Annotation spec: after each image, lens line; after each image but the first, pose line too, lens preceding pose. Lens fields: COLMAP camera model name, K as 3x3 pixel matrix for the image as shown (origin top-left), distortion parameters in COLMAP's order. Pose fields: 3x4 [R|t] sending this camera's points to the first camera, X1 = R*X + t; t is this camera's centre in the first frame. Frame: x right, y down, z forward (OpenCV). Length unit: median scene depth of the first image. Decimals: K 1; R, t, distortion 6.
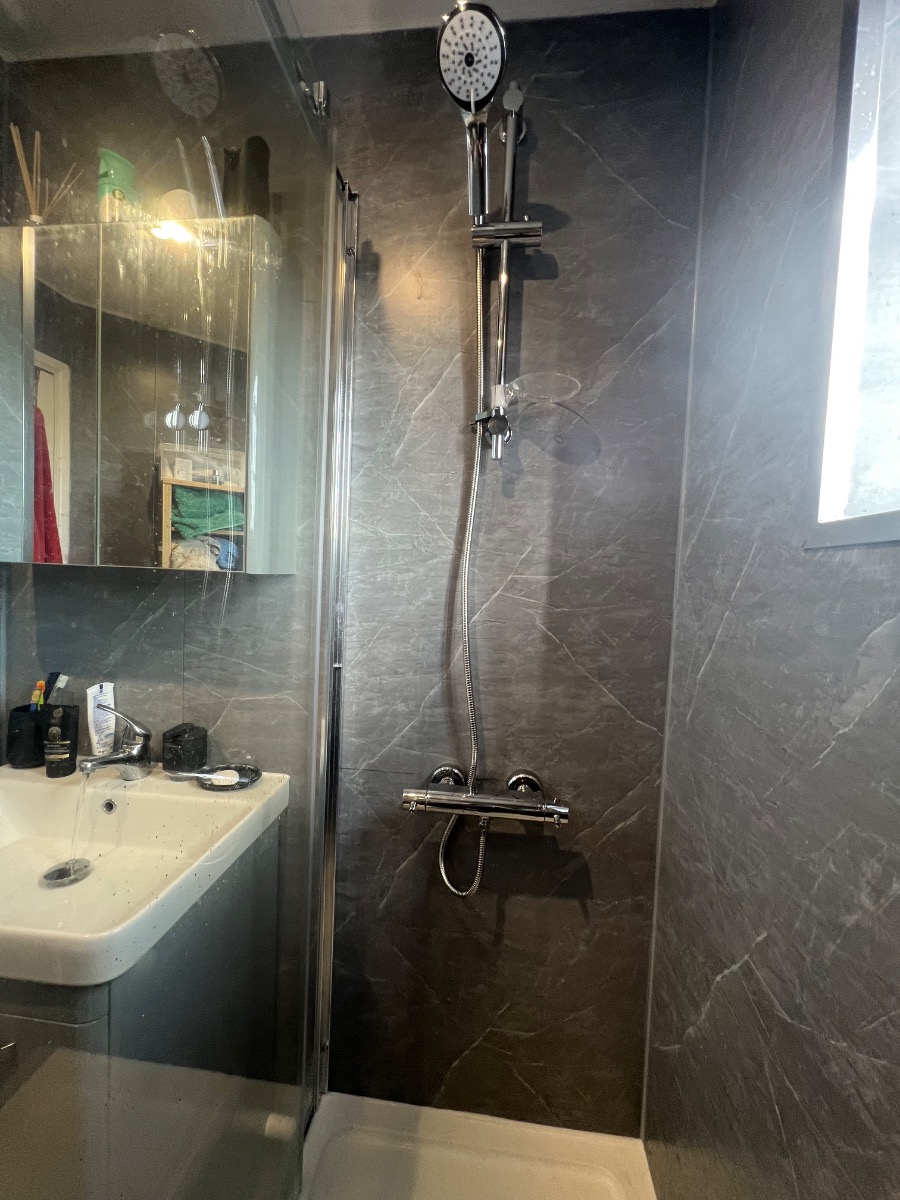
lens RADIAL K [[484.2, 0, 447.4], [0, 484.2, 598.9], [0, 0, 1]] dist [-0.001454, 0.000048]
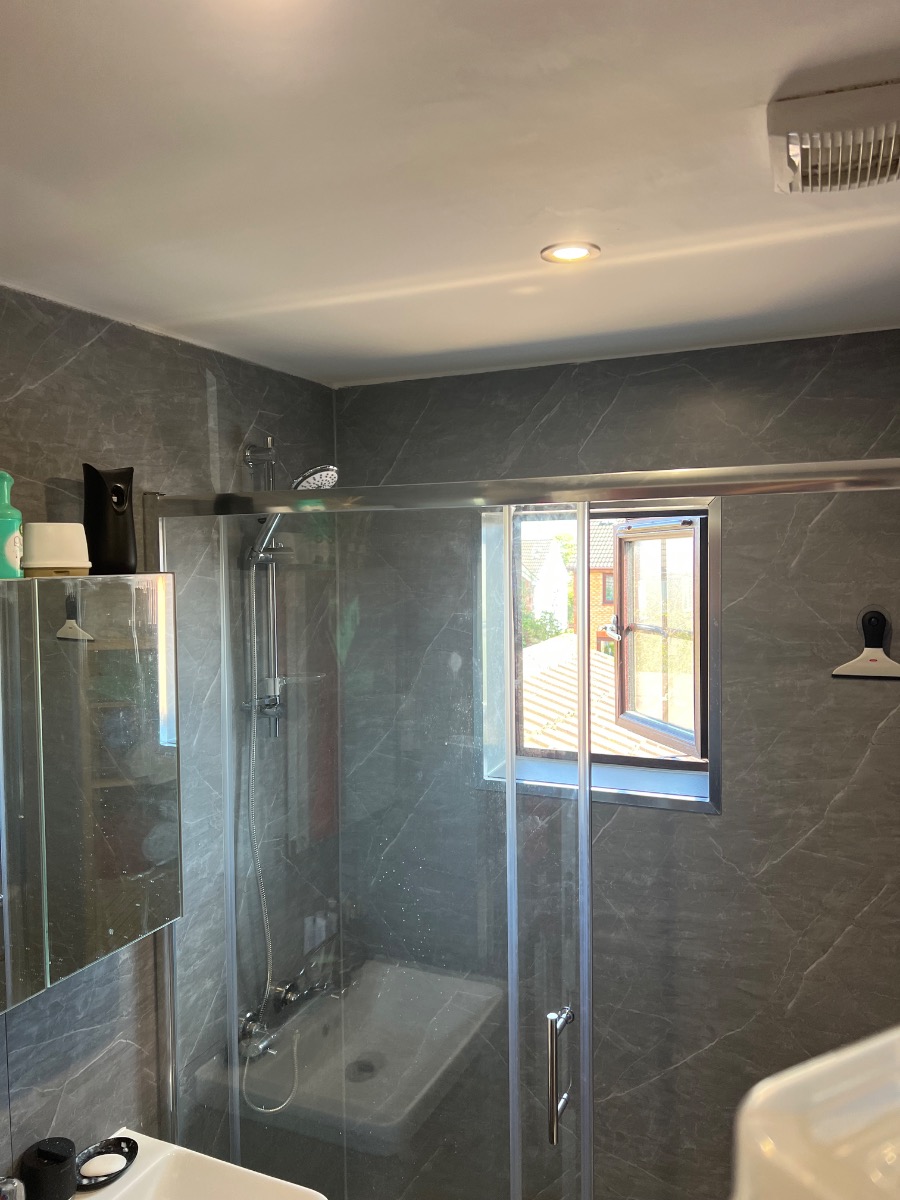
lens RADIAL K [[900.3, 0, 451.7], [0, 900.3, 611.0], [0, 0, 1]] dist [0.049645, -0.050021]
pose [[0.309533, -0.106949, 0.944855, -1.711402], [0.069879, 0.993527, 0.089566, -0.712427], [-0.948318, 0.038302, 0.315003, -0.121772]]
